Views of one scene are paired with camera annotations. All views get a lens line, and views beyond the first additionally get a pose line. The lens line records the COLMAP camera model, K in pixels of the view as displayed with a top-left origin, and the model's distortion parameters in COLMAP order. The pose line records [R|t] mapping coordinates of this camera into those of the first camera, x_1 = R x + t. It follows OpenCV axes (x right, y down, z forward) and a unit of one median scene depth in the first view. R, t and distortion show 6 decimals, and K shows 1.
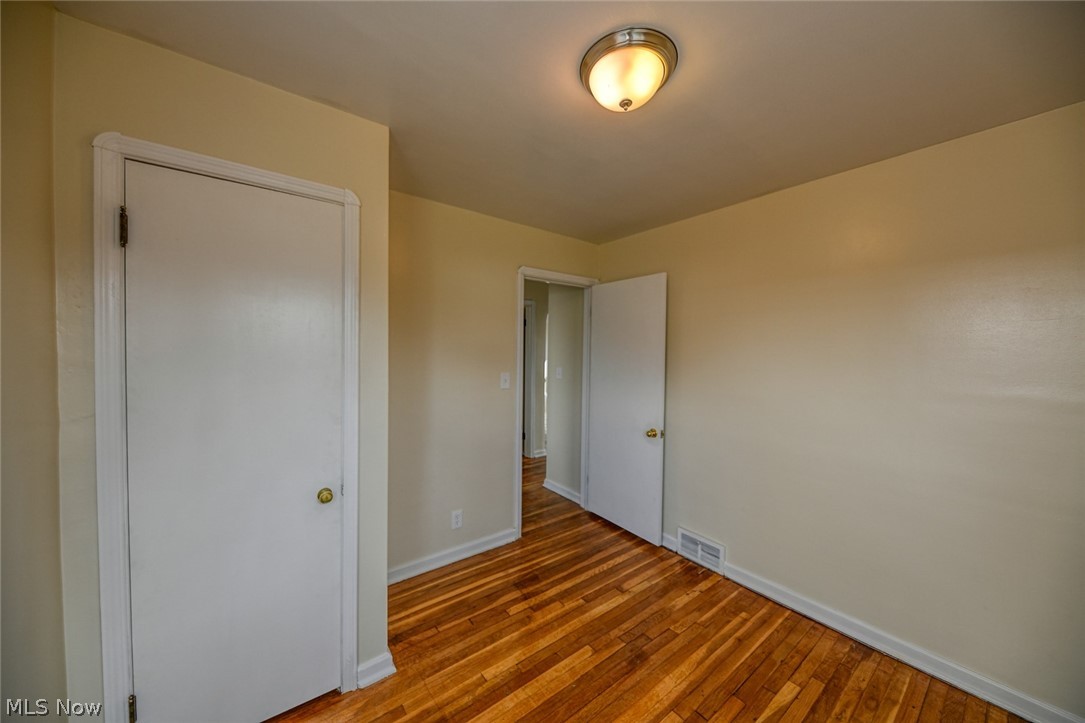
lens RADIAL K [[373.4, 0, 537.9], [0, 373.4, 352.1], [0, 0, 1]] dist [-0.015642, 0.000021]
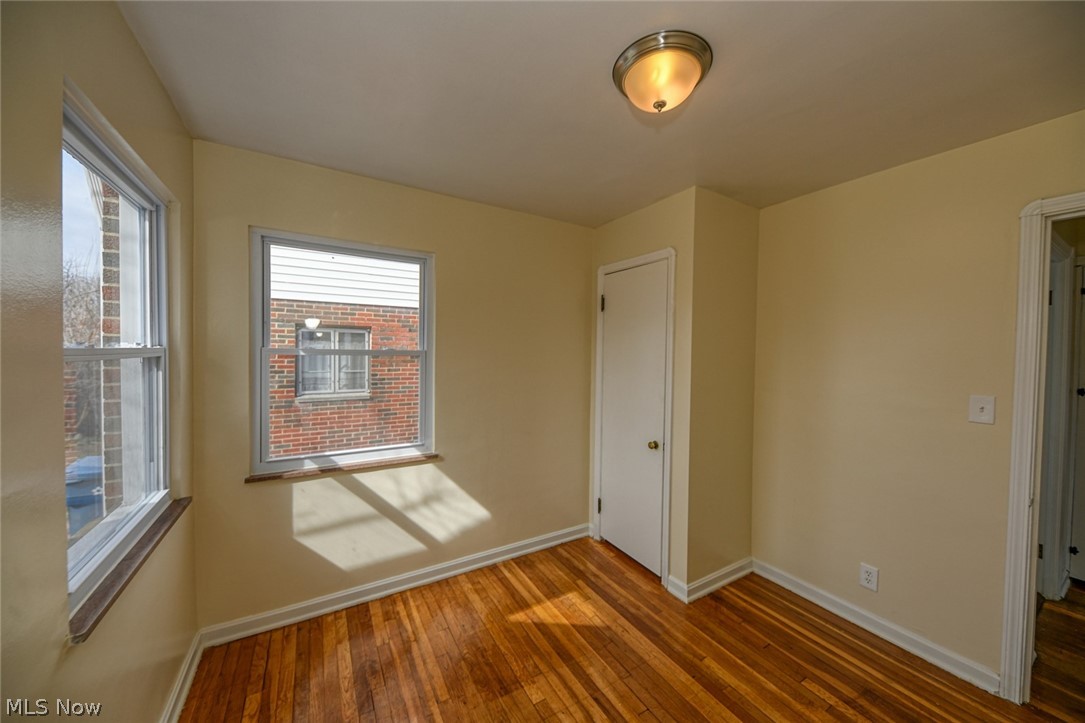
lens RADIAL K [[373.4, 0, 540.7], [0, 373.4, 360.7], [0, 0, 1]] dist [-0.015642, 0.000021]
pose [[-0.127032, 0.016251, -0.991766, 0.808435], [-0.015557, 0.999710, 0.018374, -0.003832], [0.991777, 0.017762, -0.126742, 0.537440]]
